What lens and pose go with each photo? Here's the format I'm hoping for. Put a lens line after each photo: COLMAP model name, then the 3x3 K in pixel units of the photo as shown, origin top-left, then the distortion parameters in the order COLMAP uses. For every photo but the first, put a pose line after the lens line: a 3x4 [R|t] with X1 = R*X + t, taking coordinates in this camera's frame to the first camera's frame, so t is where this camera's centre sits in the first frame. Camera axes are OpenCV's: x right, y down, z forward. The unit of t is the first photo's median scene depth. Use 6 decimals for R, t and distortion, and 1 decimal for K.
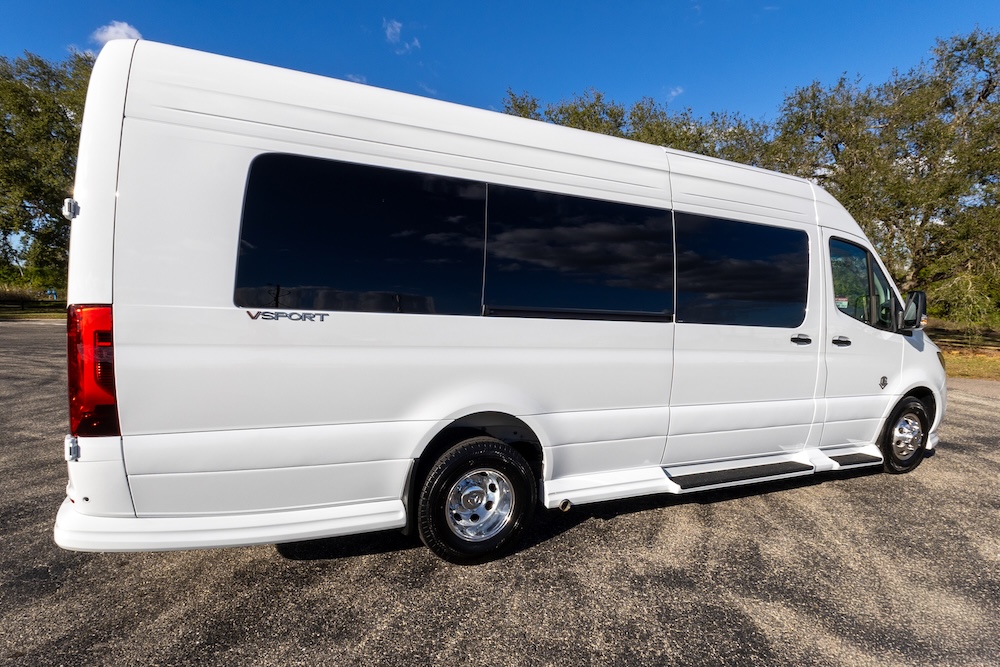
lens RADIAL K [[520.2, 0, 512.8], [0, 520.2, 348.4], [0, 0, 1]] dist [0.016786, -0.000009]
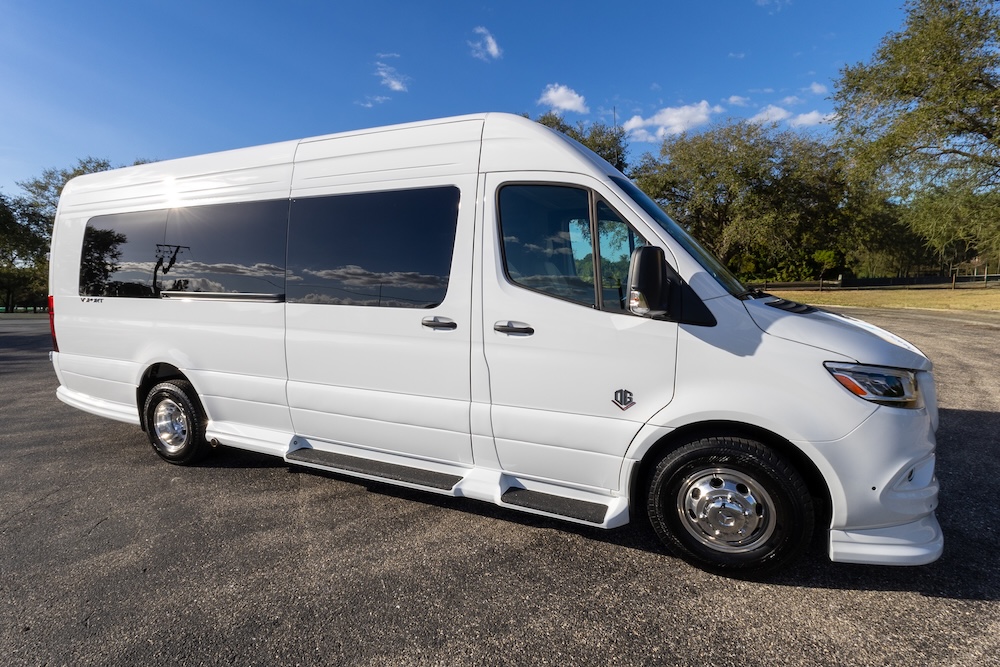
lens RADIAL K [[471.2, 0, 505.6], [0, 471.2, 329.4], [0, 0, 1]] dist [0.016241, -0.001561]
pose [[0.660241, 0.035876, -0.750196, 1.174376], [-0.040290, 0.999112, 0.012321, -0.020738], [0.749972, 0.022090, 0.661100, 0.605728]]
